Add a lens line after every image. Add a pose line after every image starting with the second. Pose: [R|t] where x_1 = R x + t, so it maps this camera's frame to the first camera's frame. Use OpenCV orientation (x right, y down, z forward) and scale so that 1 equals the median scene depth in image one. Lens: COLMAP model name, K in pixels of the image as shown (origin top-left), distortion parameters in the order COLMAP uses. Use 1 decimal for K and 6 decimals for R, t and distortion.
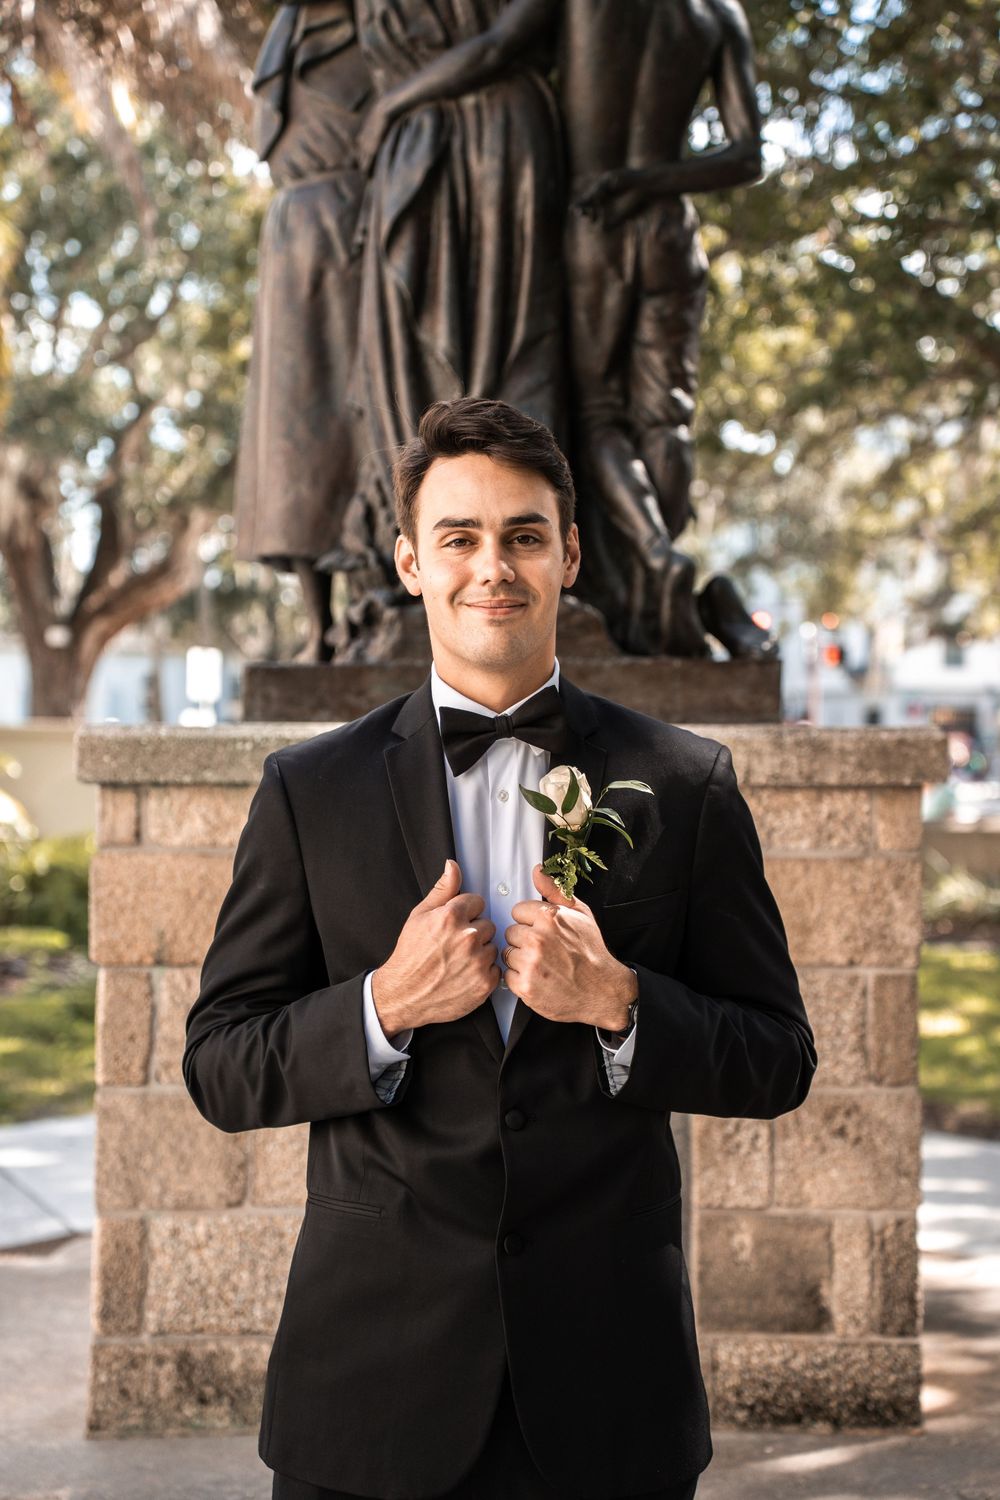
lens RADIAL K [[2331.5, 0, 490.7], [0, 2331.5, 772.9], [0, 0, 1]] dist [0.354686, 0.000000]
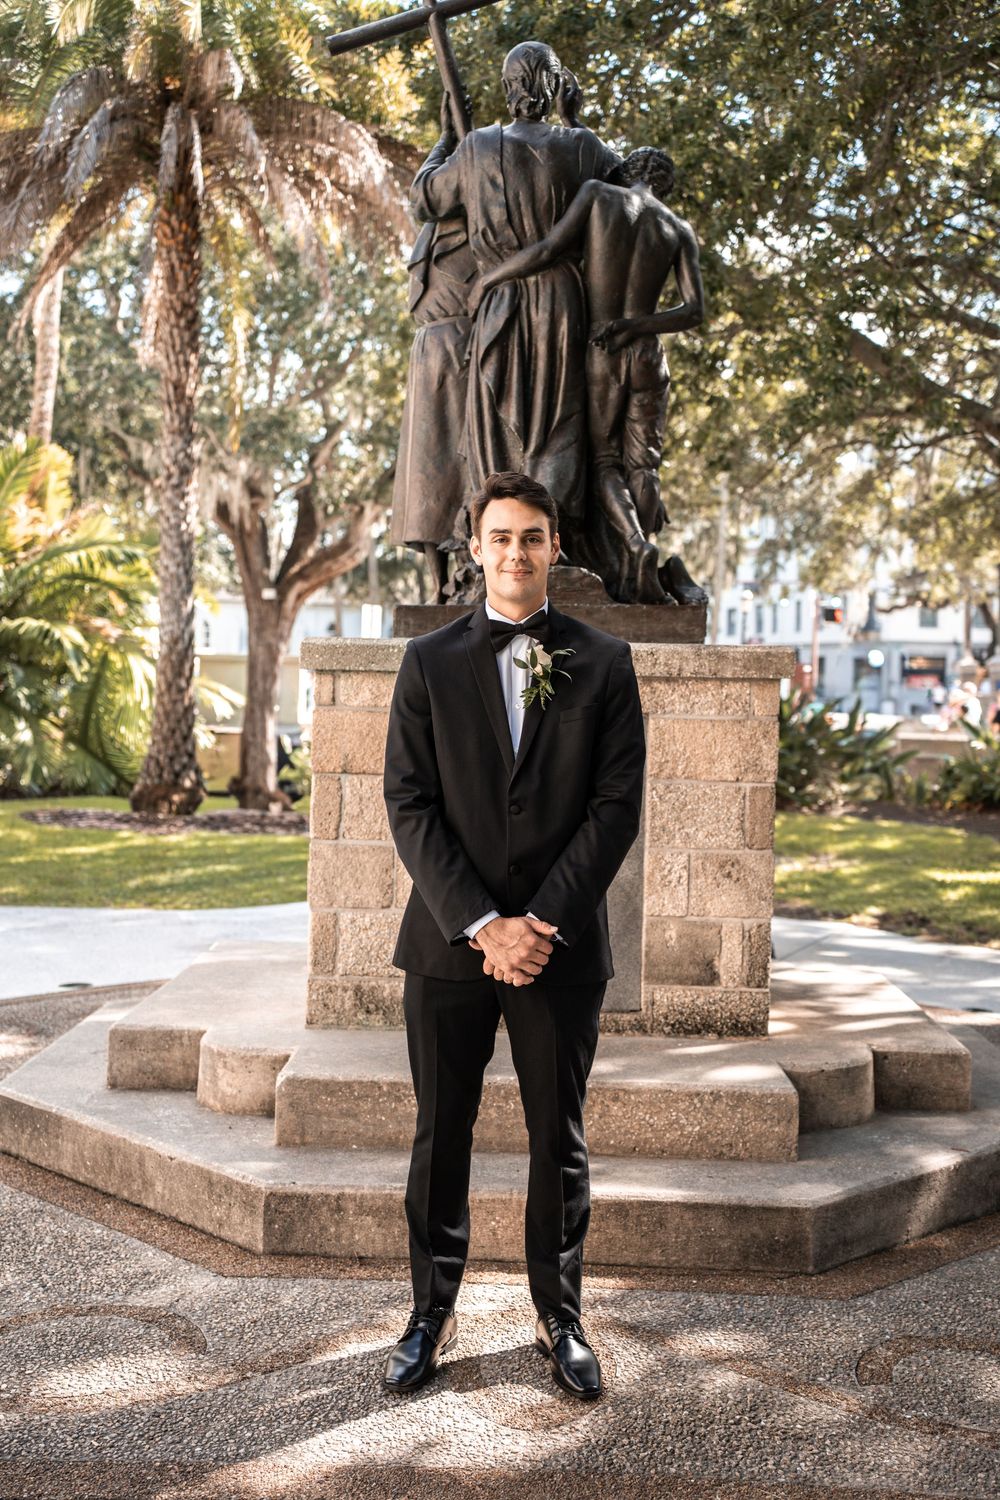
lens RADIAL K [[1765.3, 0, 497.4], [0, 1765.3, 762.7], [0, 0, 1]] dist [0.191109, 0.000000]
pose [[0.998599, 0.019569, -0.049166, 0.037826], [-0.017877, 0.999241, 0.034618, 0.024408], [0.049806, -0.033690, 0.998191, -0.311831]]
